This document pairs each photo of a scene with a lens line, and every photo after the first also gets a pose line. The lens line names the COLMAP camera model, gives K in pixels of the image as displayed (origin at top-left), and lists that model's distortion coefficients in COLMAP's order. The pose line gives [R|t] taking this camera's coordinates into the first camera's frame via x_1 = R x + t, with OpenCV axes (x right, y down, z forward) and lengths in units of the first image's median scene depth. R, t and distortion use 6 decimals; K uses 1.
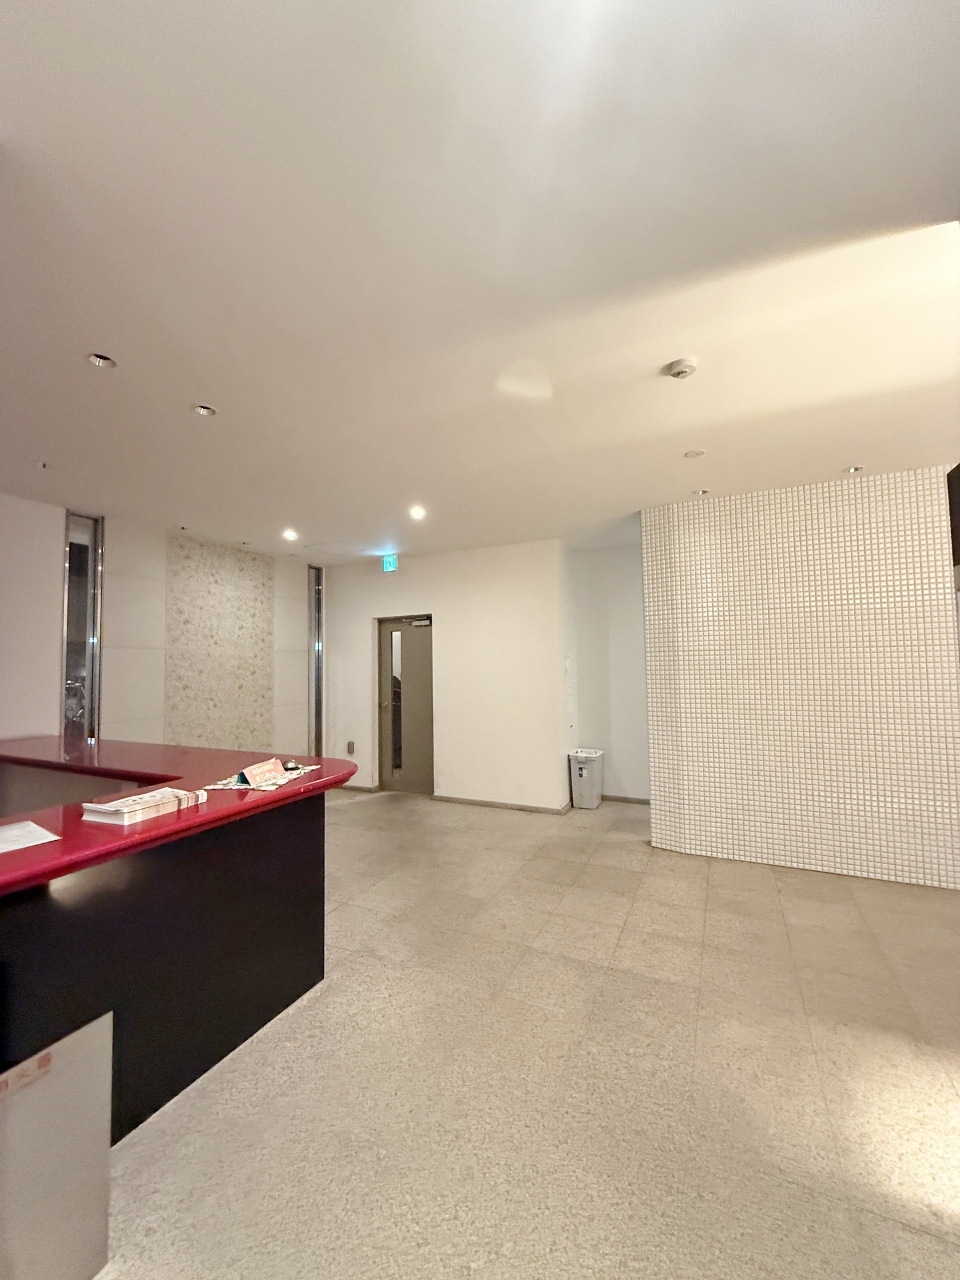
lens RADIAL K [[513.0, 0, 480.0], [0, 513.0, 637.2], [0, 0, 1]] dist [-0.001665, 0.000720]
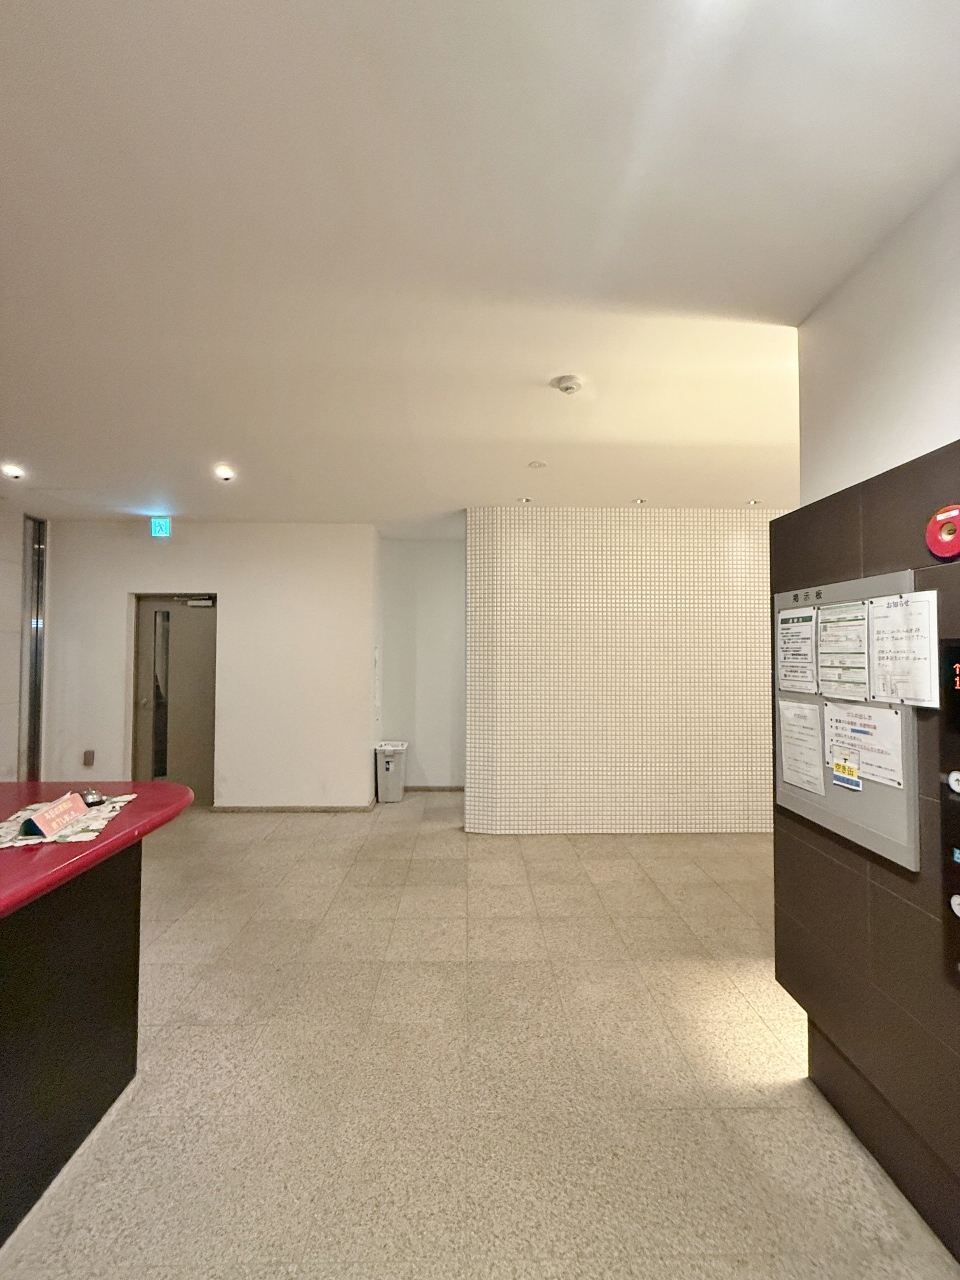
lens RADIAL K [[513.0, 0, 481.0], [0, 513.0, 636.1], [0, 0, 1]] dist [-0.001665, 0.000720]
pose [[0.888455, 0.031619, 0.457874, -0.136845], [-0.042081, 0.999034, 0.012664, -0.006361], [-0.457031, -0.030520, 0.888927, 0.073210]]
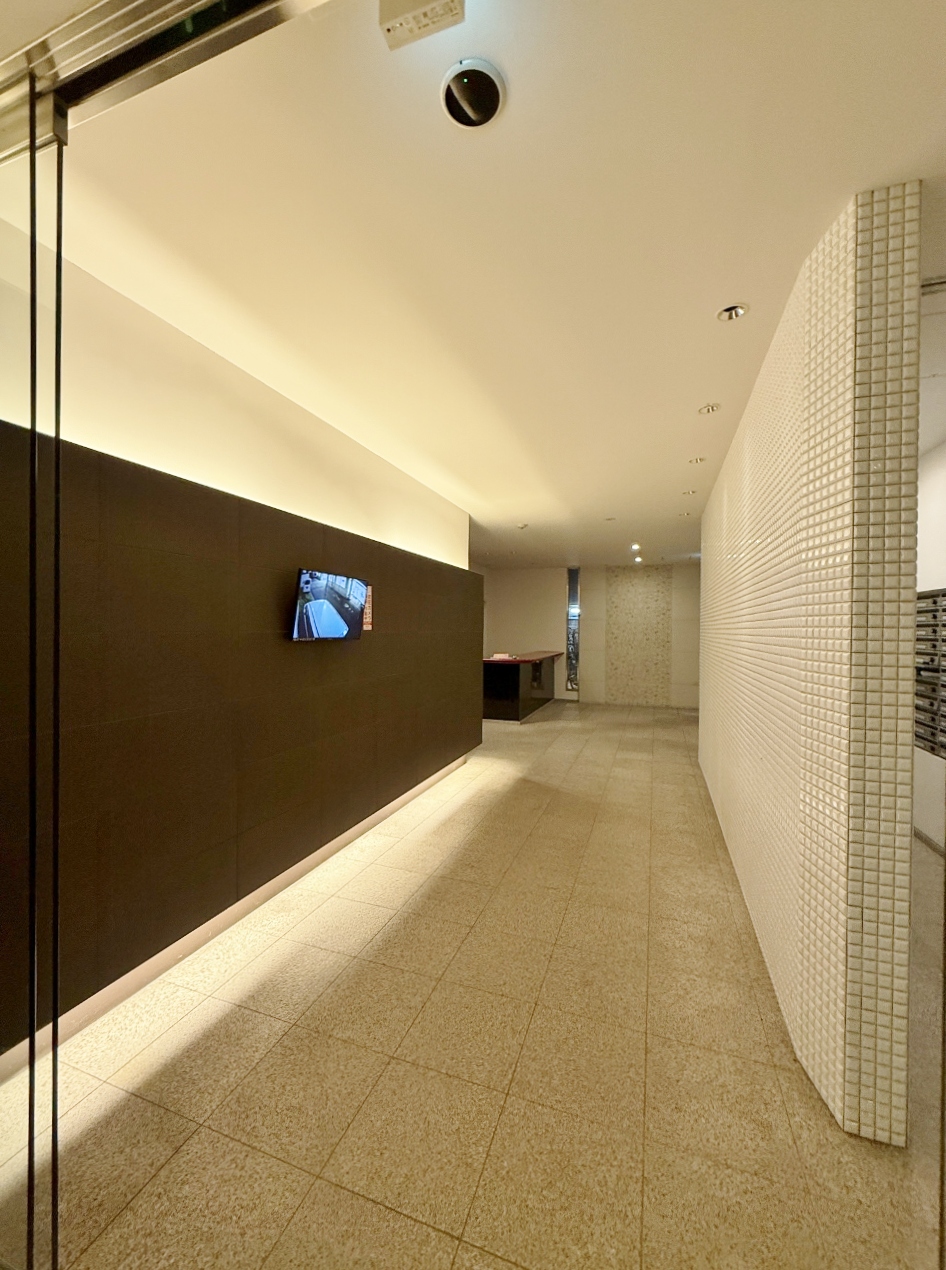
lens RADIAL K [[509.0, 0, 464.4], [0, 509.0, 632.4], [0, 0, 1]] dist [-0.001665, 0.000720]
pose [[0.094216, 0.028138, -0.995154, 1.842355], [0.044189, 0.998497, 0.032416, -0.026205], [0.994571, -0.047029, 0.092831, 0.222718]]
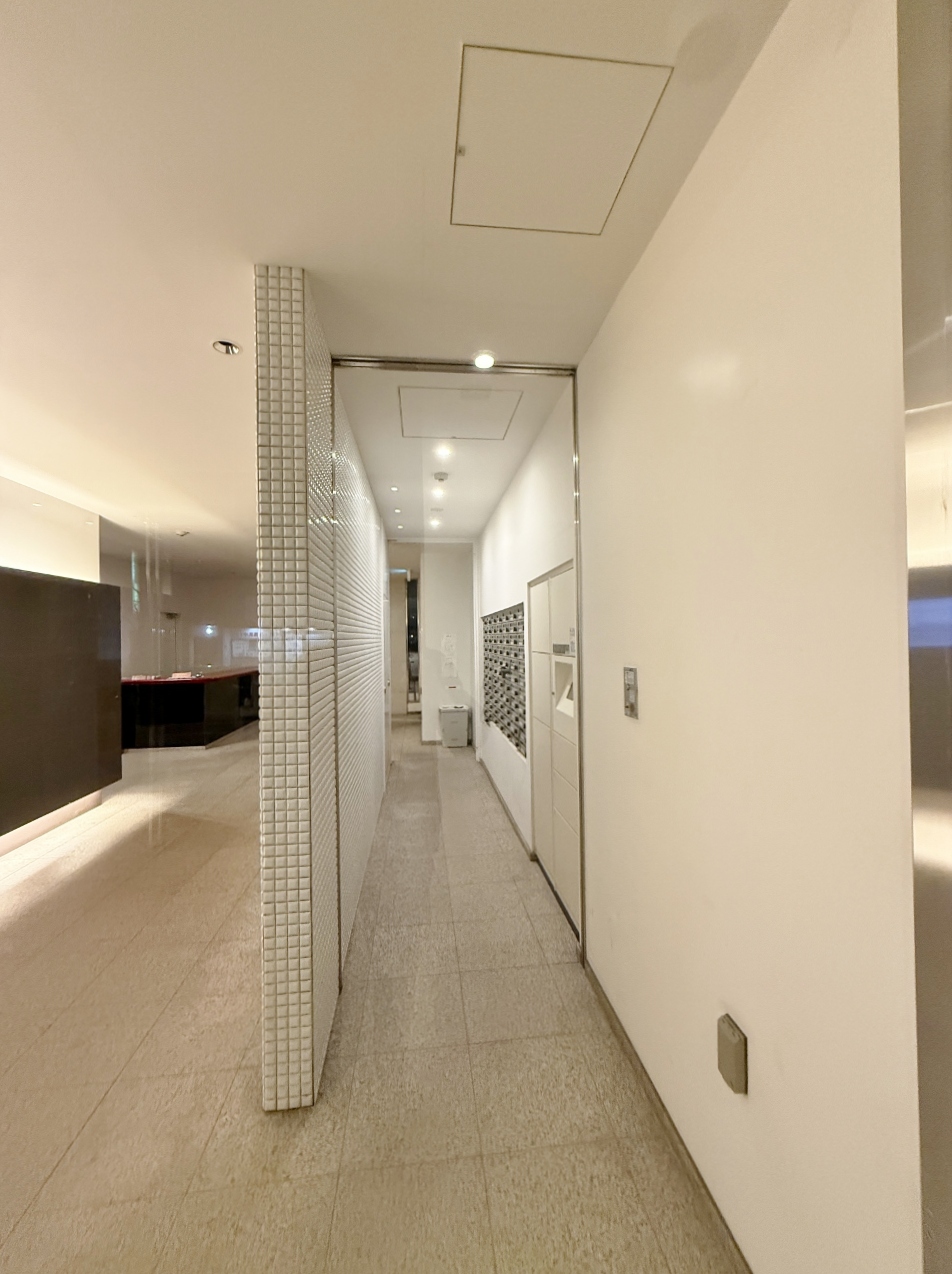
lens RADIAL K [[510.6, 0, 474.6], [0, 510.6, 635.5], [0, 0, 1]] dist [-0.001665, 0.000720]
pose [[0.531978, 0.009100, -0.846709, 1.947881], [0.047459, 0.998050, 0.040545, -0.027013], [0.845427, -0.061753, 0.530509, 0.483032]]
